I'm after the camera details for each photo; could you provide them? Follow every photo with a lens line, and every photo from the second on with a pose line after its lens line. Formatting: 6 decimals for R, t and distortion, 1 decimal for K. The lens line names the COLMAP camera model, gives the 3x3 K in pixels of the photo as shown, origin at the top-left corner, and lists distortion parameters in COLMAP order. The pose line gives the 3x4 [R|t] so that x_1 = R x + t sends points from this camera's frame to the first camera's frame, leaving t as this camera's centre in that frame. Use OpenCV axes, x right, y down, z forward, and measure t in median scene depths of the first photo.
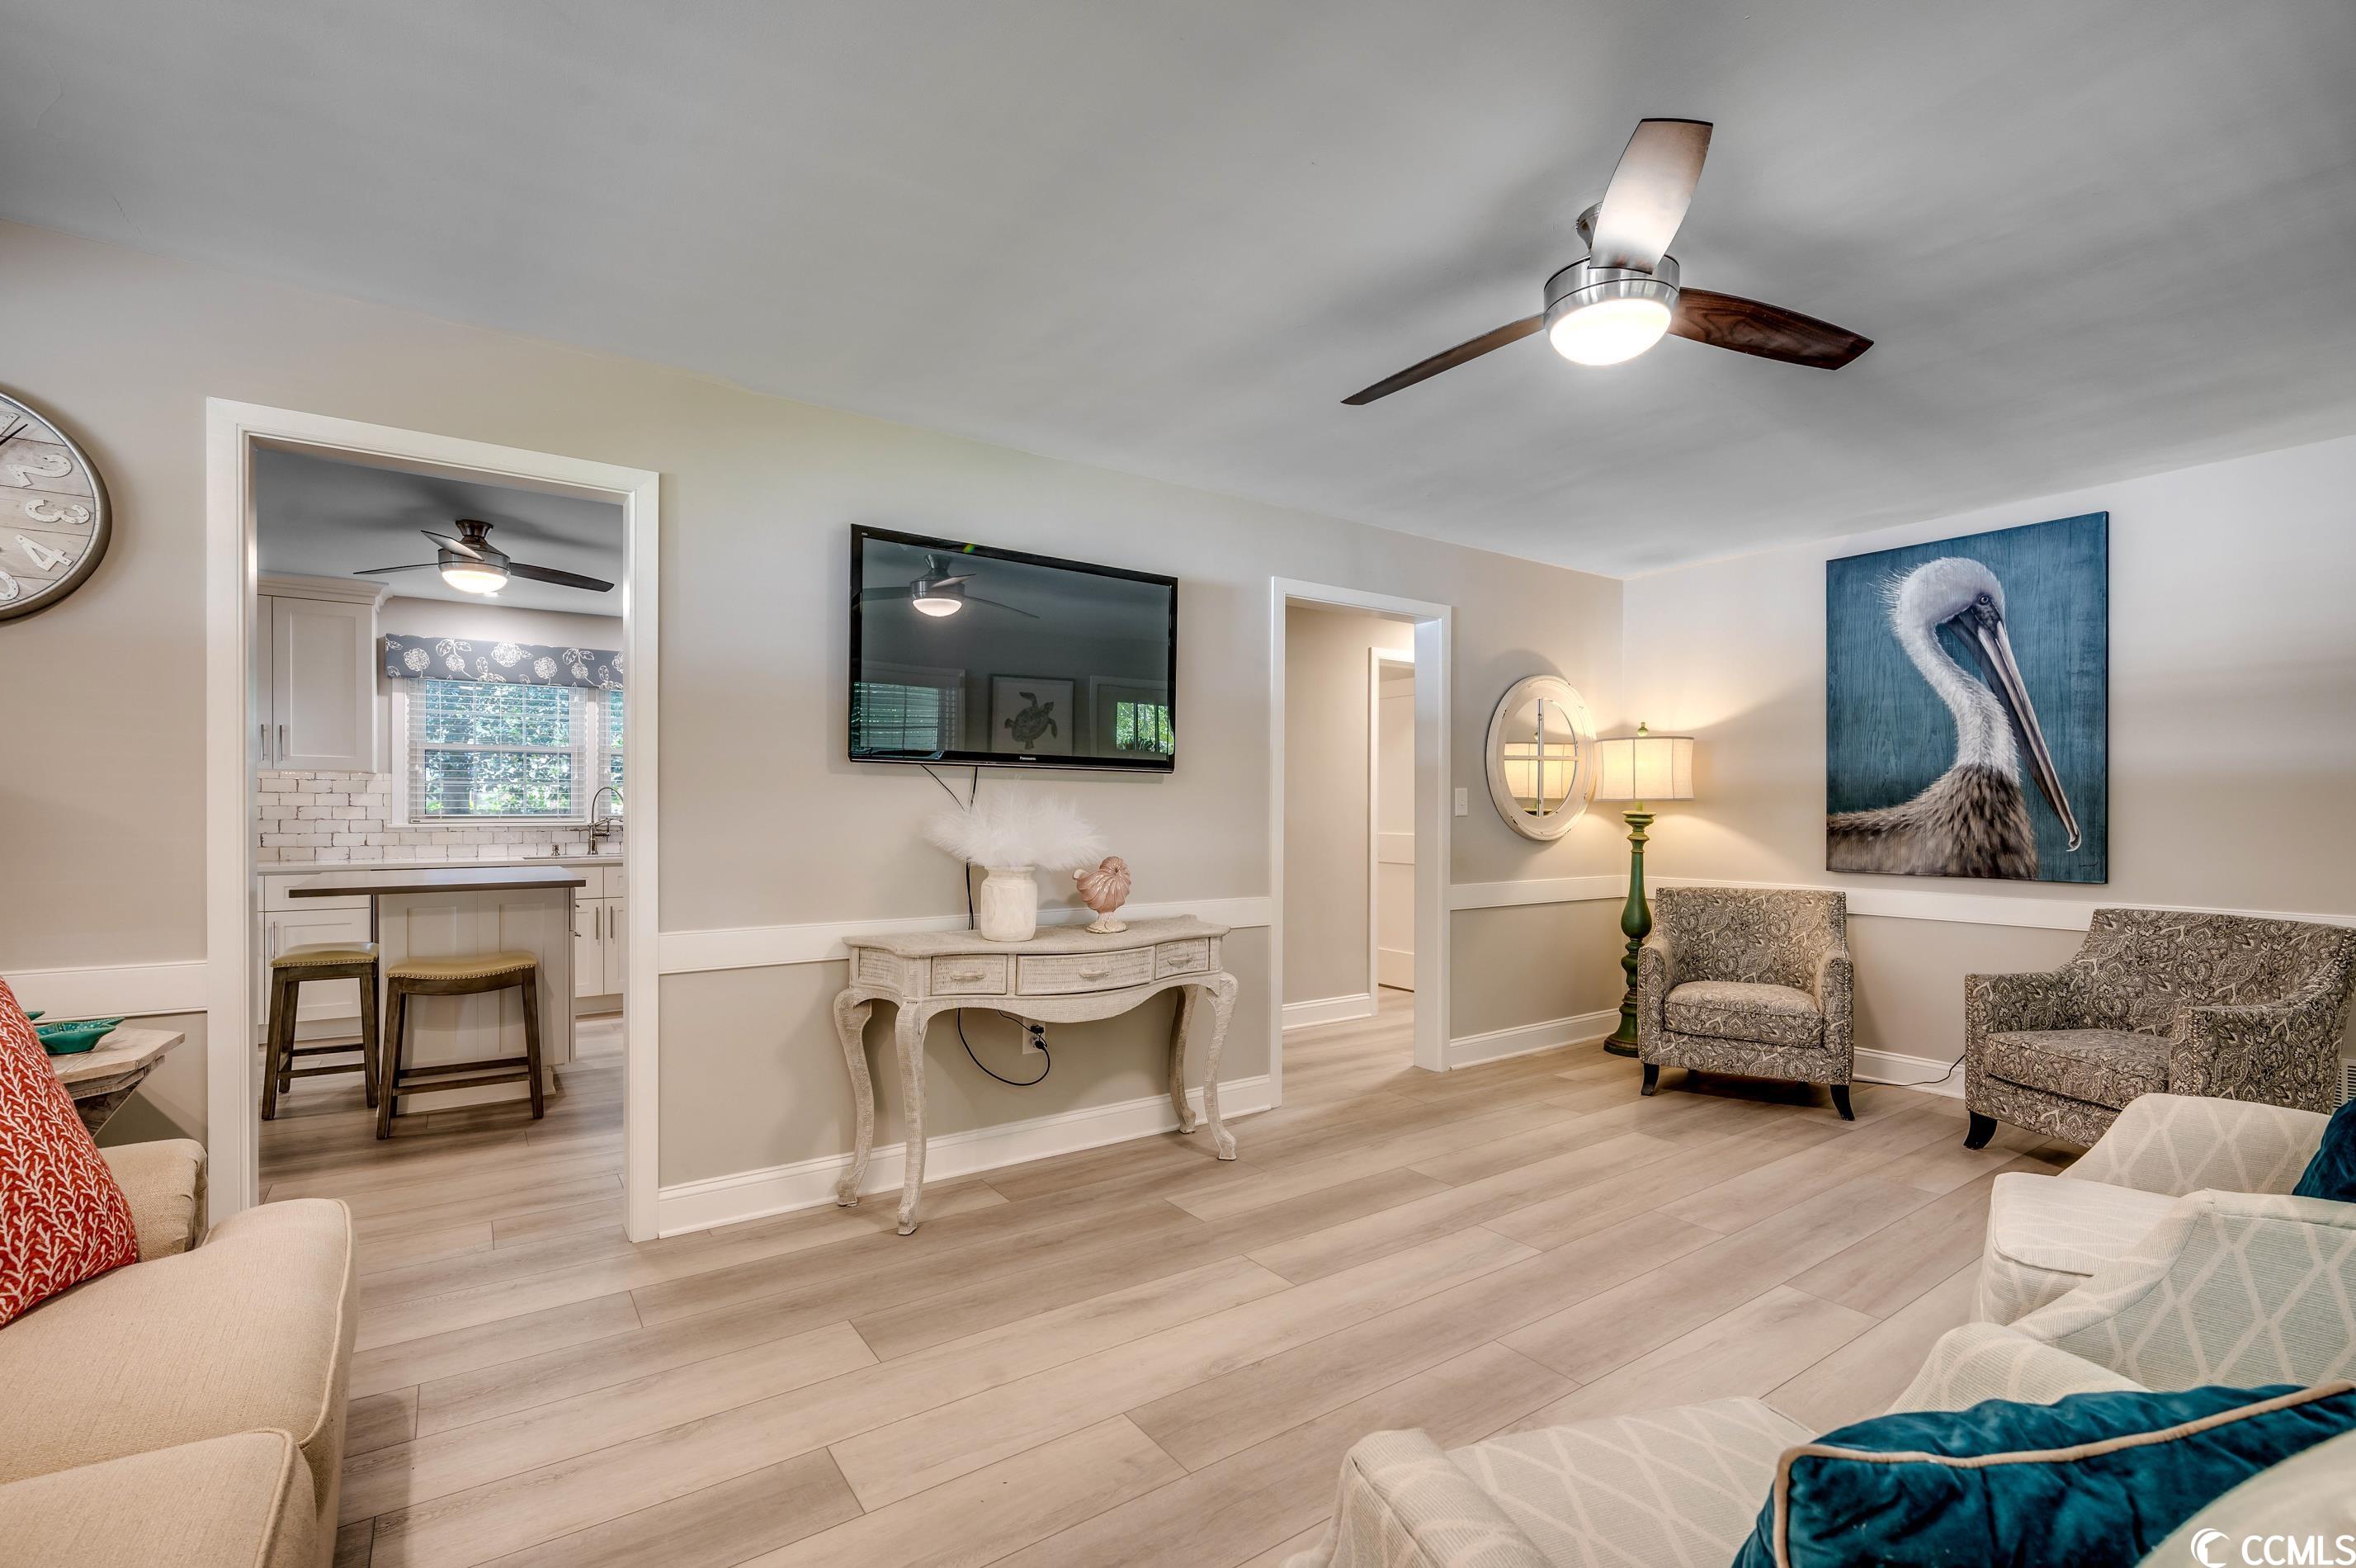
lens RADIAL K [[1044.0, 0, 1182.7], [0, 1044.0, 812.0], [0, 0, 1]] dist [-0.000170, -0.000161]
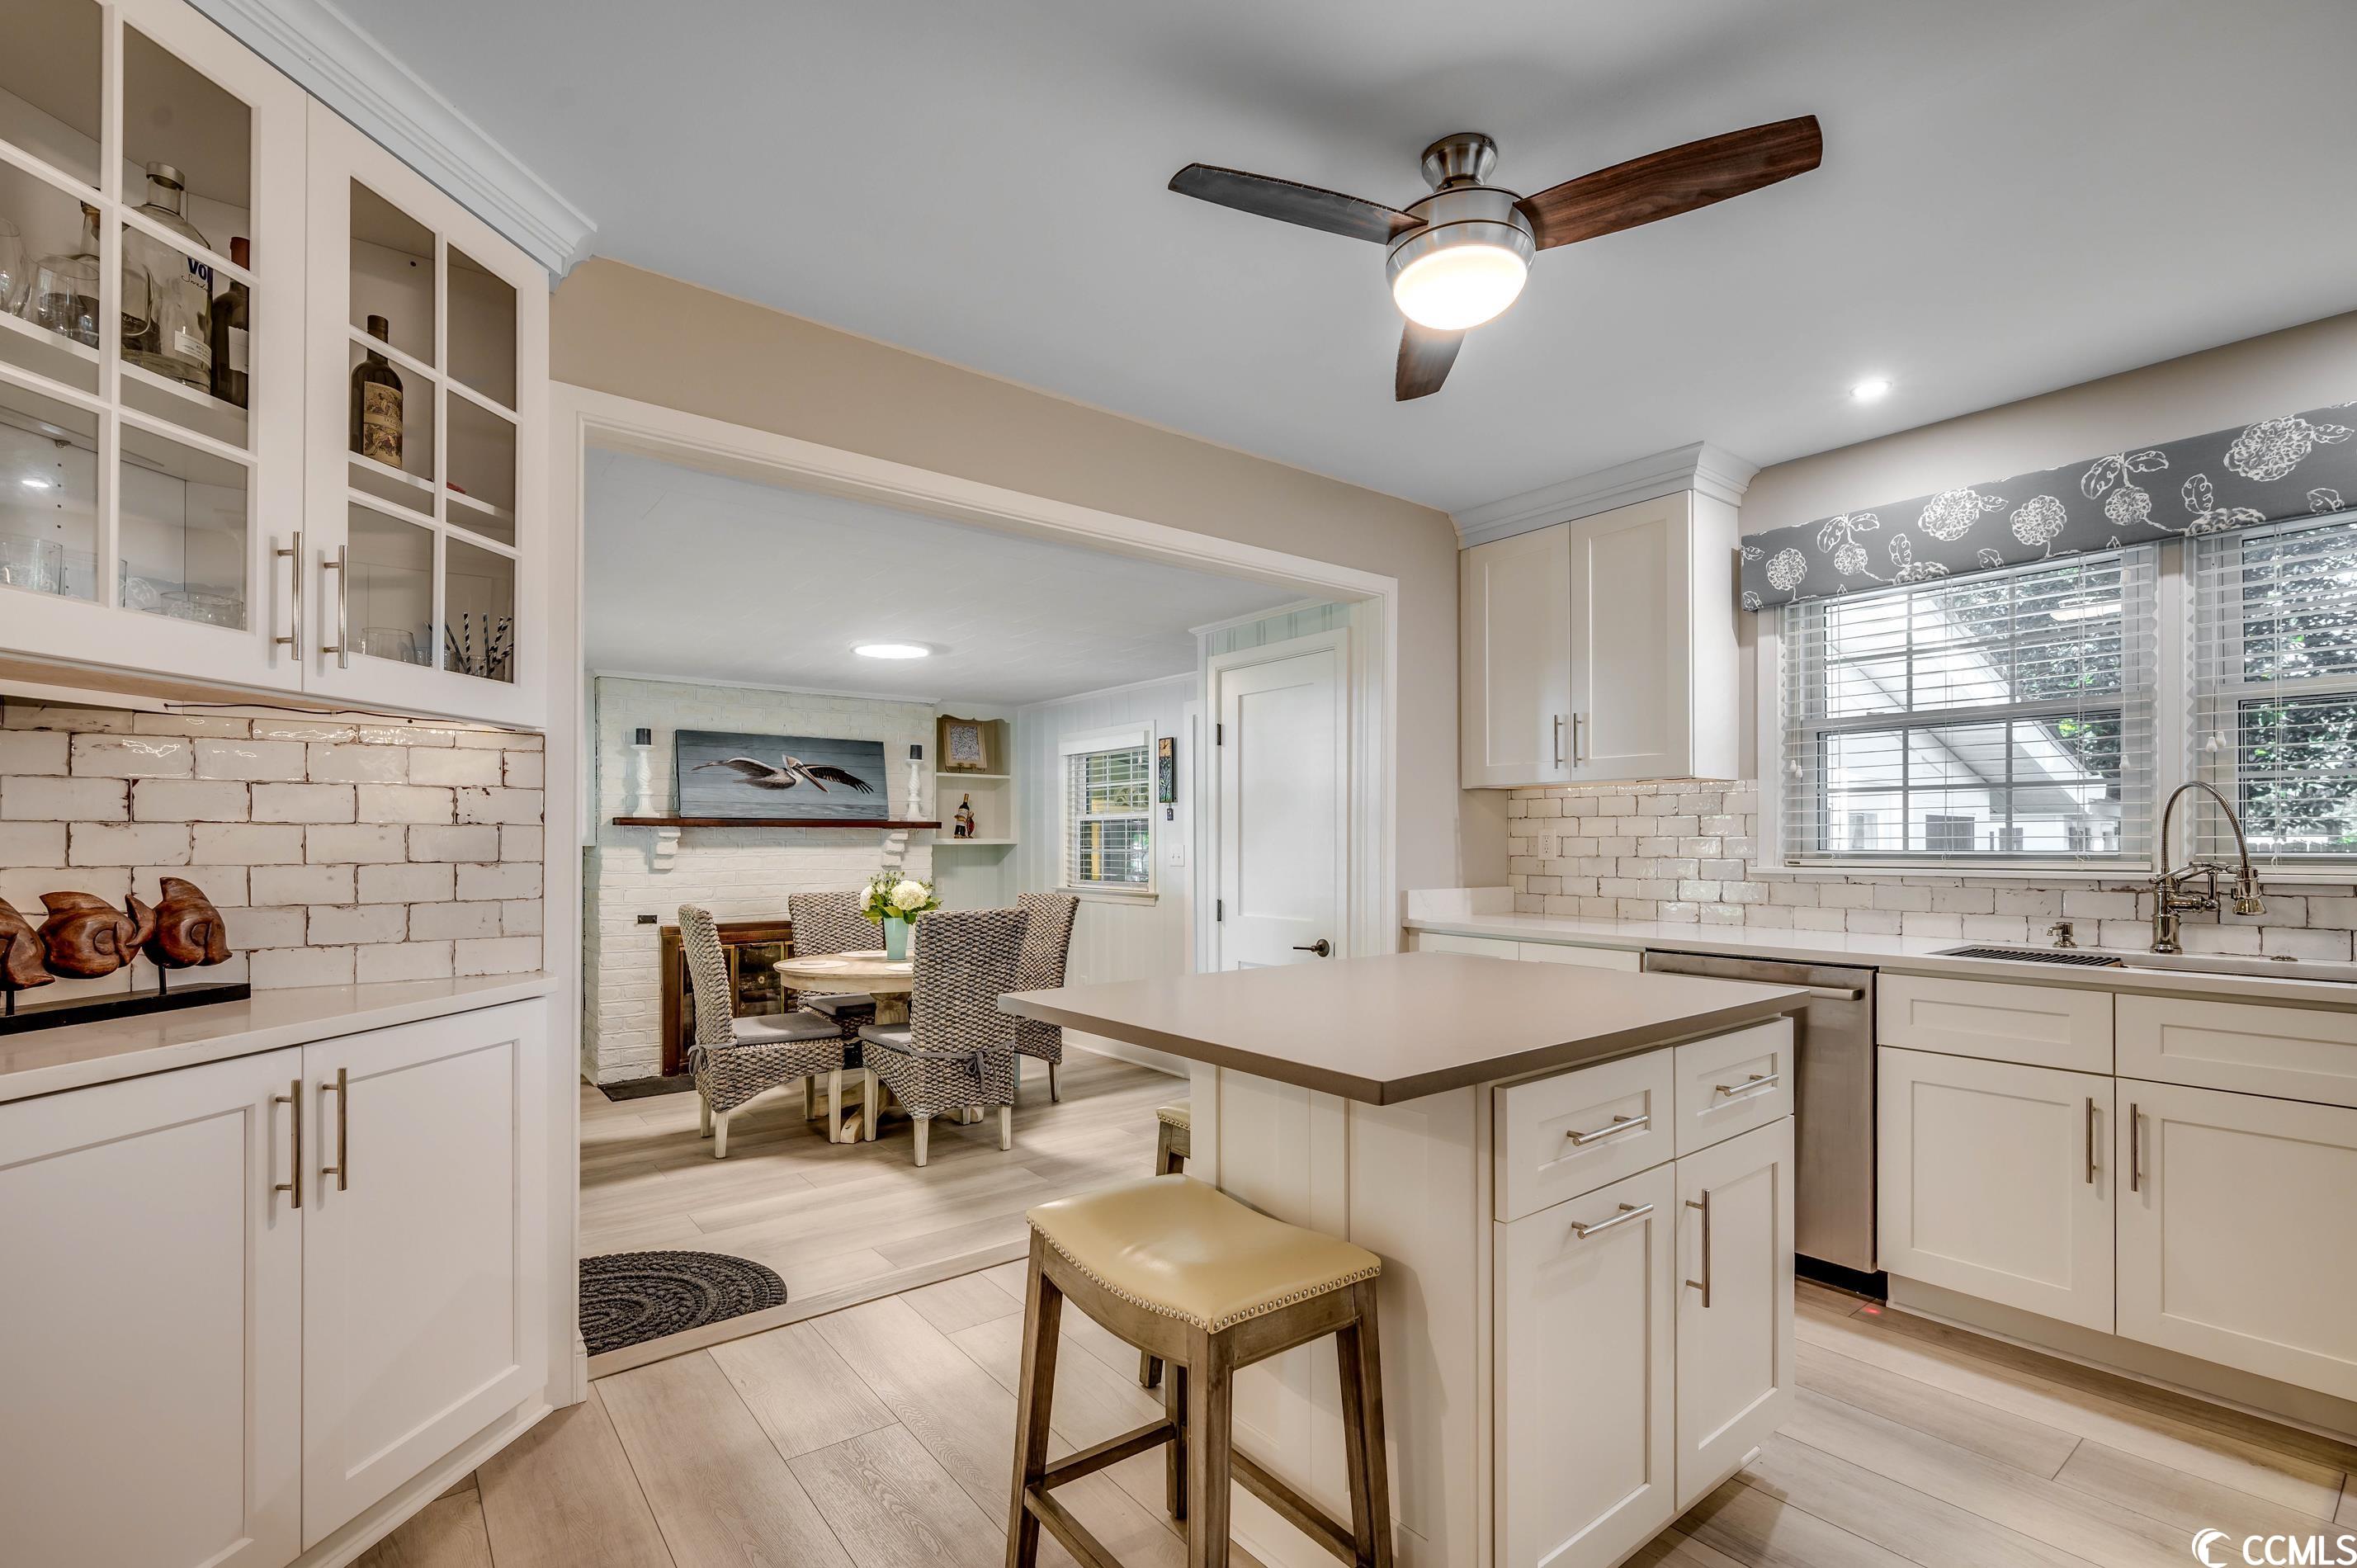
lens RADIAL K [[1052.5, 0, 1184.3], [0, 1052.5, 839.8], [0, 0, 1]] dist [0.002606, -0.000183]
pose [[0.061363, -0.003264, -0.998110, -0.191934], [-0.001280, 0.999994, -0.003349, -0.000952], [0.998115, 0.001483, 0.061359, 0.627358]]
